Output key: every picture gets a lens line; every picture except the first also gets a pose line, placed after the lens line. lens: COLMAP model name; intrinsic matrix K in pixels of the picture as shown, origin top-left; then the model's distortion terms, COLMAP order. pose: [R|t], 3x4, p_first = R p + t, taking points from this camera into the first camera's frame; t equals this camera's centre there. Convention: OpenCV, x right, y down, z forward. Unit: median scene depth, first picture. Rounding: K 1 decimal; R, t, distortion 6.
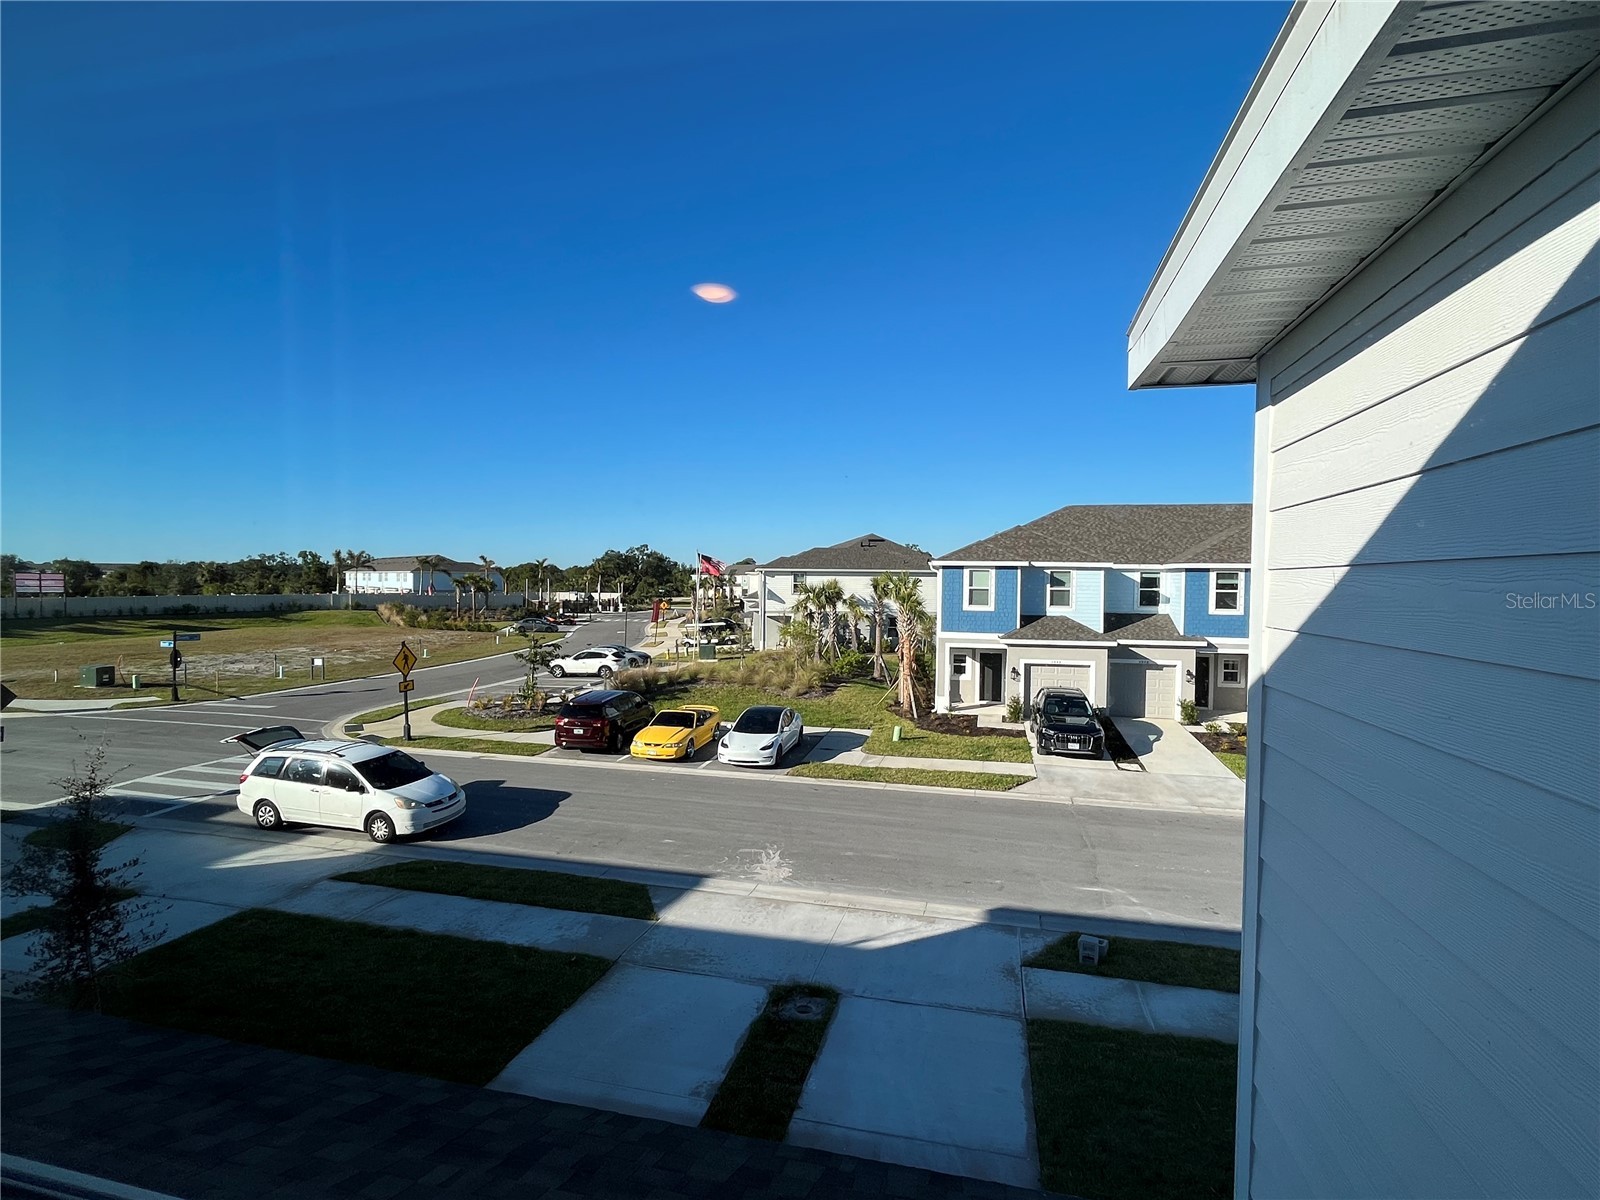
lens RADIAL K [[790.4, 0, 800.0], [0, 790.4, 600.0], [0, 0, 1]] dist [0.001089, 0.000045]
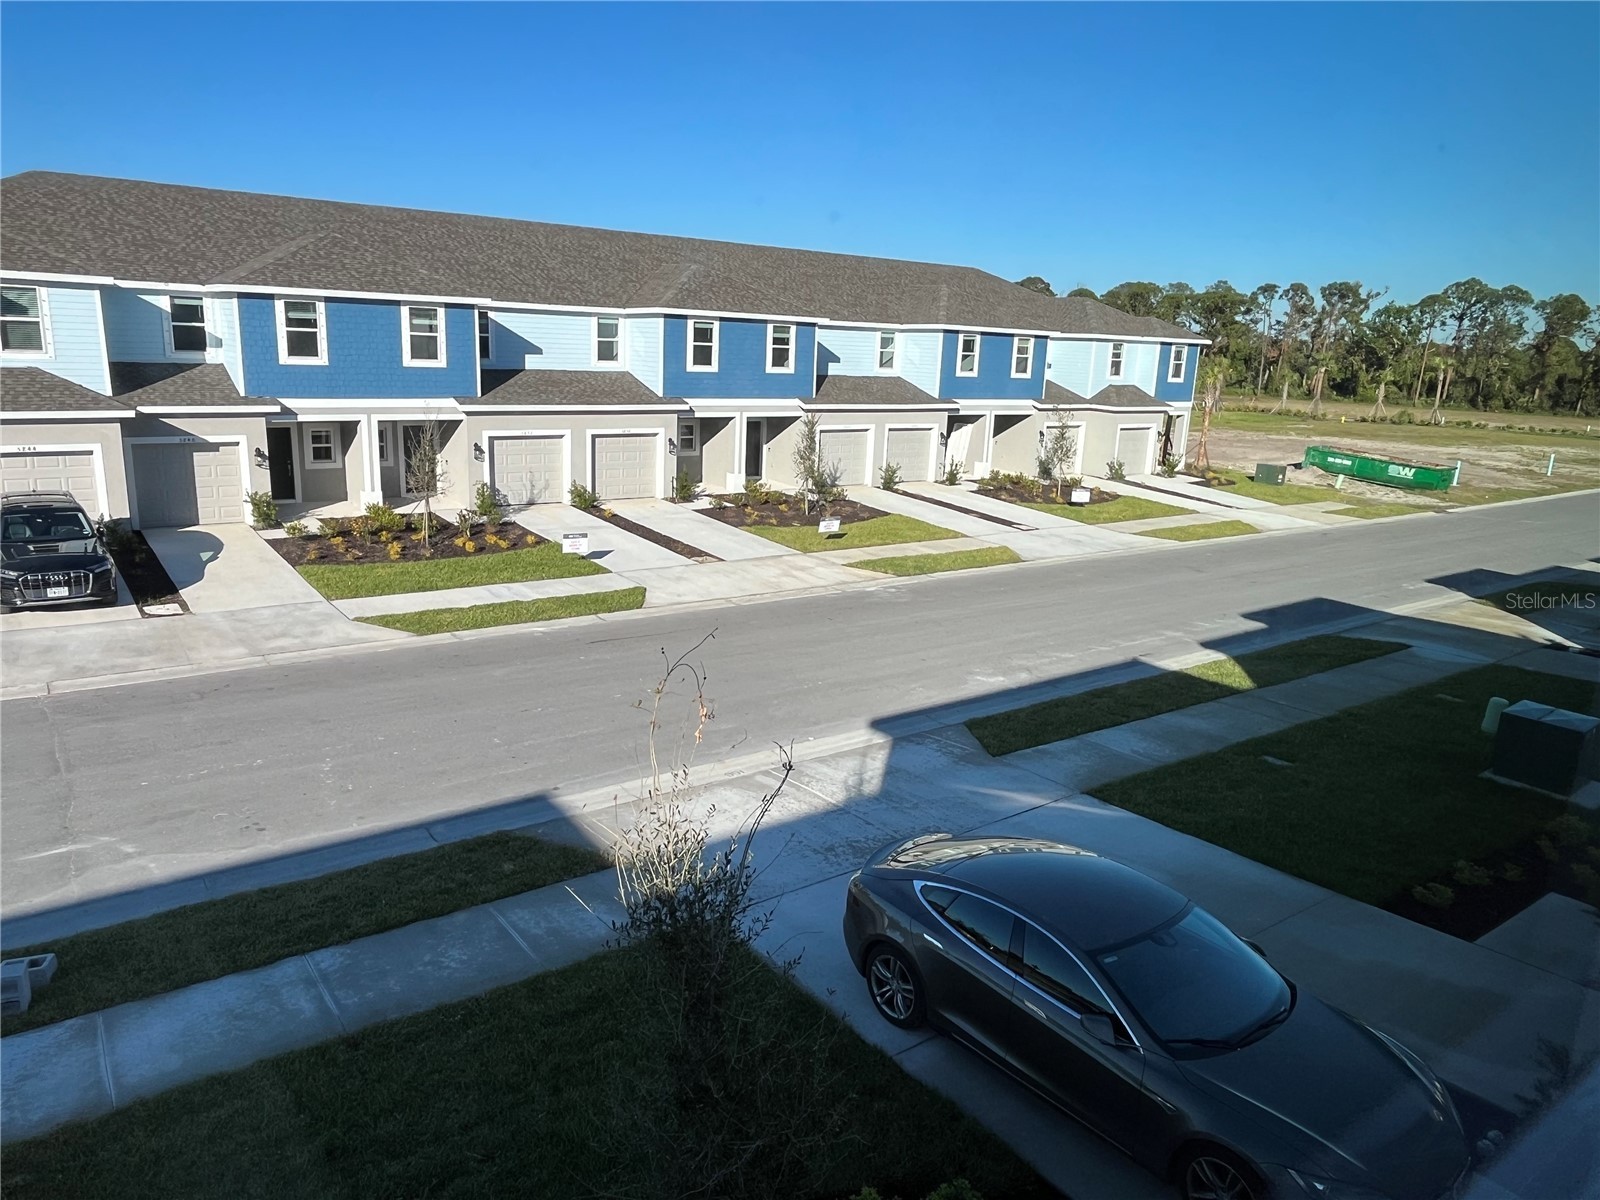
lens RADIAL K [[1060.4, 0, 800.0], [0, 1060.4, 600.0], [0, 0, 1]] dist [-0.001298, -0.001011]
pose [[0.634790, -0.169463, 0.753872, 0.080590], [-0.014113, 0.972948, 0.230594, -0.001258], [-0.772555, -0.157018, 0.615226, 0.061548]]
